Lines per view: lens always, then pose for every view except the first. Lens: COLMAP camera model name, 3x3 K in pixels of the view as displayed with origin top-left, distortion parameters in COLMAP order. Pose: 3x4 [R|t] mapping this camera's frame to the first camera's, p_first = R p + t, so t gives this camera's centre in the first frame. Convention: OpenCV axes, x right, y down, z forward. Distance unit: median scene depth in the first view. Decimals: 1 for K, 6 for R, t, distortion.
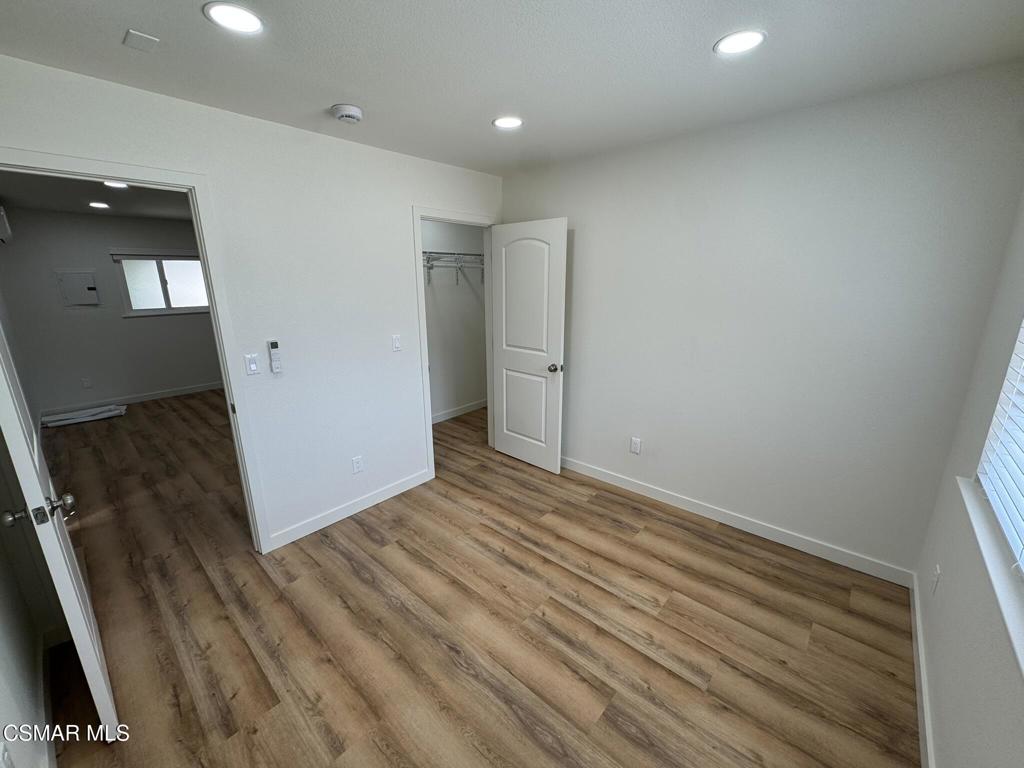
lens RADIAL K [[410.0, 0, 511.5], [0, 410.0, 382.3], [0, 0, 1]] dist [-0.003527, 0.000206]
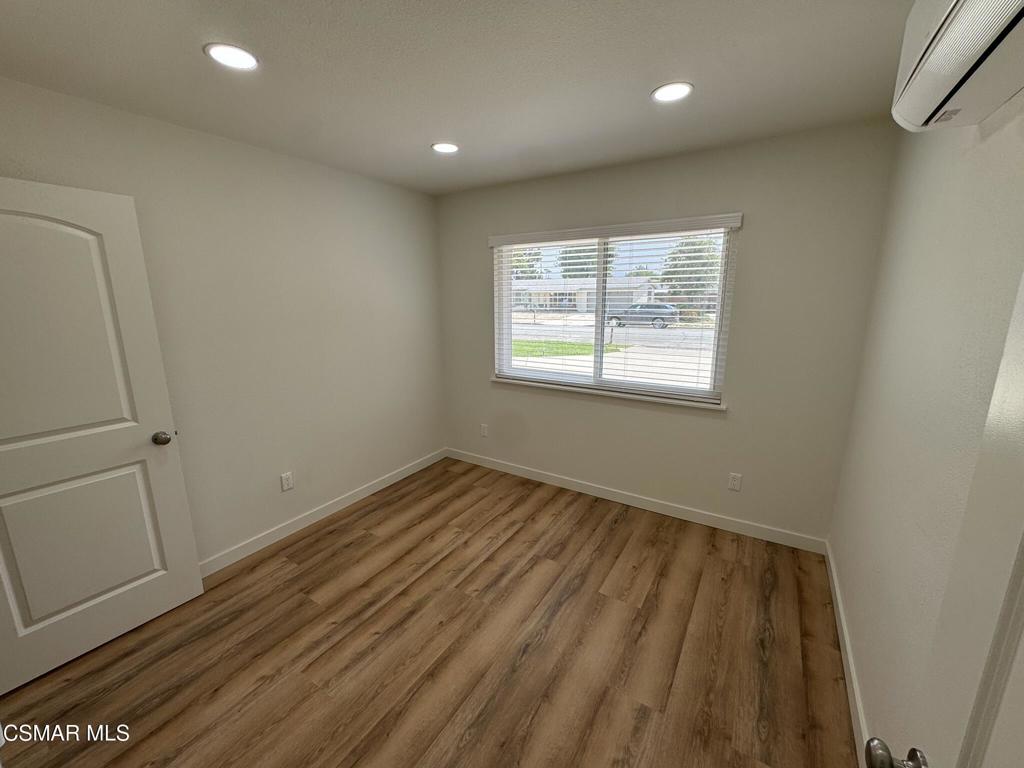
lens RADIAL K [[410.0, 0, 511.5], [0, 410.0, 382.3], [0, 0, 1]] dist [-0.003527, 0.000206]
pose [[-0.163364, -0.195478, 0.967006, -0.831496], [0.253541, 0.938934, 0.232636, -0.182897], [-0.953430, 0.283180, -0.103827, 0.797248]]
